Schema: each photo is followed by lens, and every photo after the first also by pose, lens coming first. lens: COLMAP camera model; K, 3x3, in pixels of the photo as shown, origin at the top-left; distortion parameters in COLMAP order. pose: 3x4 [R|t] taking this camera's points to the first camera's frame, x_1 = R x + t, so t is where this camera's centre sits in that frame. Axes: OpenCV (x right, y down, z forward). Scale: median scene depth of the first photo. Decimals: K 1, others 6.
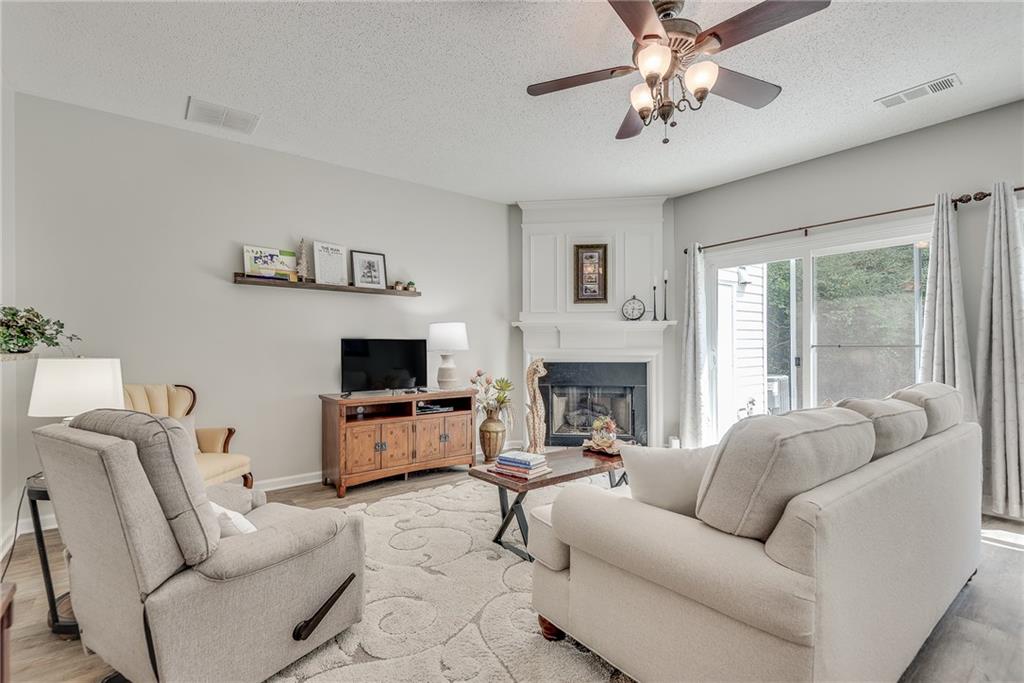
lens RADIAL K [[474.2, 0, 511.7], [0, 474.2, 346.5], [0, 0, 1]] dist [0.001238, -0.000434]
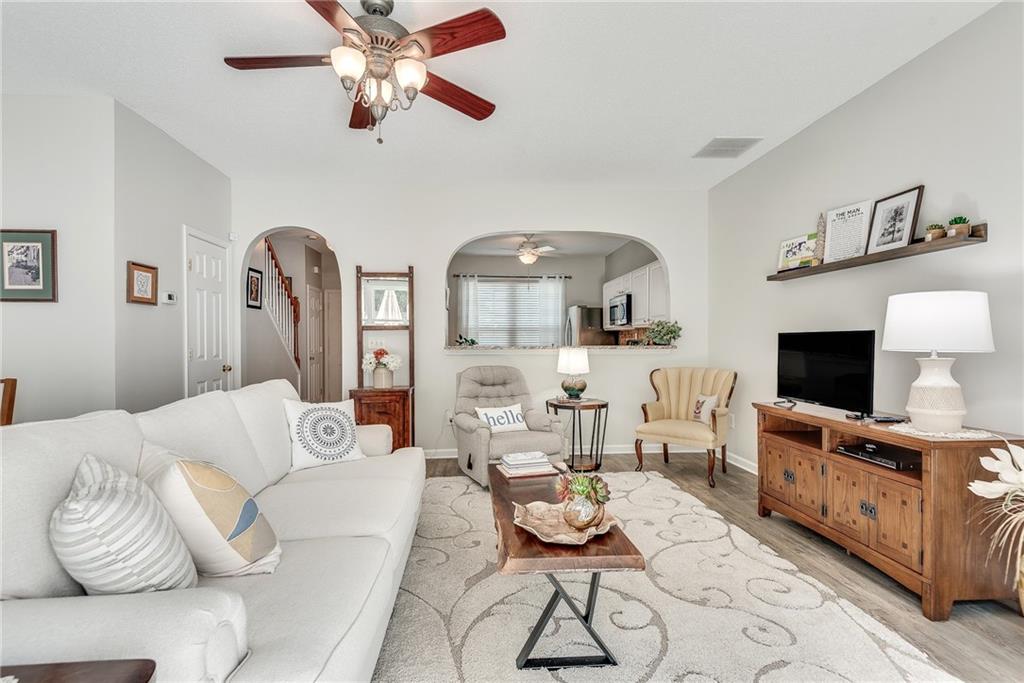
lens RADIAL K [[474.2, 0, 511.7], [0, 474.2, 346.5], [0, 0, 1]] dist [0.001238, -0.000434]
pose [[-0.555568, 0.018129, -0.831274, 0.580828], [0.011811, 0.999833, 0.013912, -0.010121], [0.831387, -0.002089, -0.555689, 1.036682]]
